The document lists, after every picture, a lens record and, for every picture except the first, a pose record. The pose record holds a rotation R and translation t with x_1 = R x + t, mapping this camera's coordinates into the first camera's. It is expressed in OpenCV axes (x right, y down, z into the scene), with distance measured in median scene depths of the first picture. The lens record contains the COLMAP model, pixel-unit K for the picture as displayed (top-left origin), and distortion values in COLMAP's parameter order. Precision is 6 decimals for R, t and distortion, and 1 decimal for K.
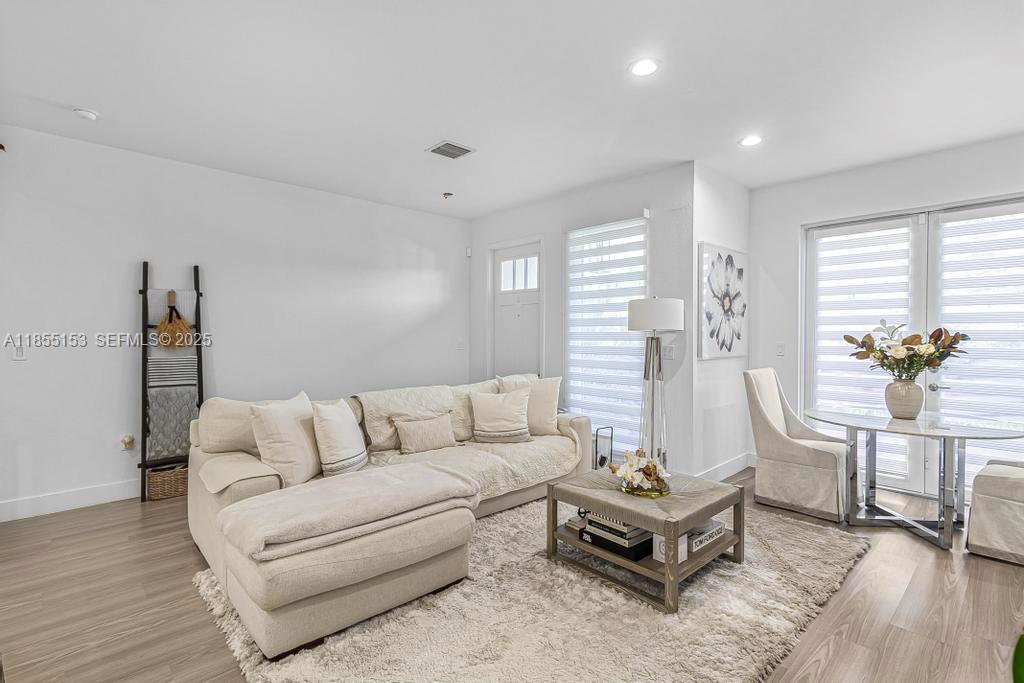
lens RADIAL K [[486.2, 0, 512.0], [0, 486.2, 341.5], [0, 0, 1]] dist [-0.001128, -0.000187]
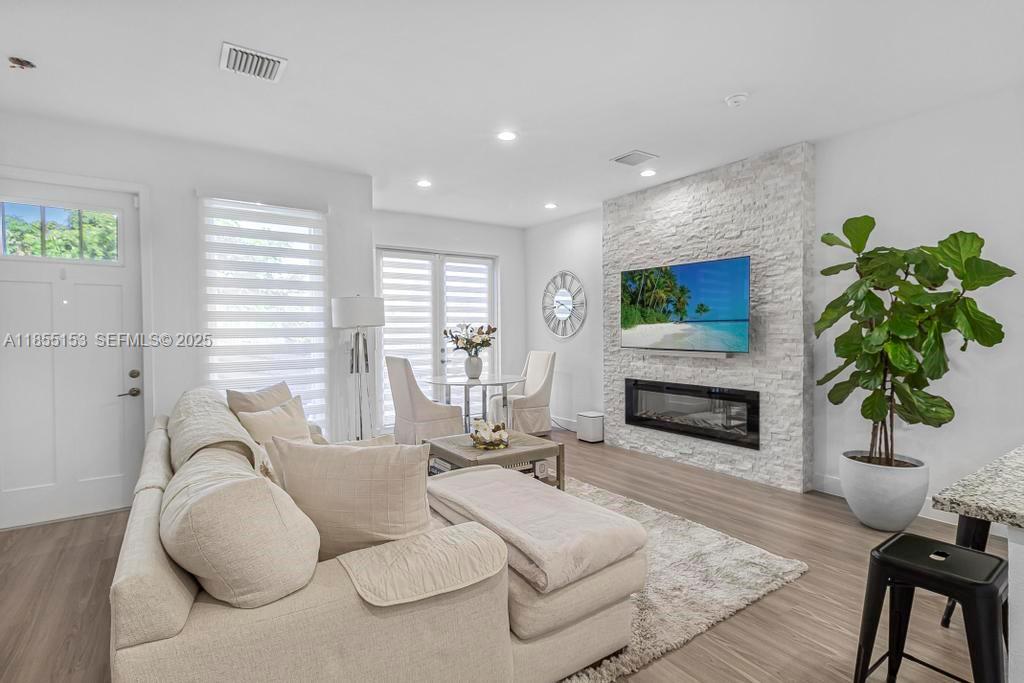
lens RADIAL K [[486.2, 0, 512.0], [0, 486.2, 341.5], [0, 0, 1]] dist [-0.001128, -0.000187]
pose [[0.142838, -0.032334, 0.989218, -0.779767], [0.015162, 0.999420, 0.030479, -0.020342], [-0.989630, 0.010645, 0.143245, 0.566369]]
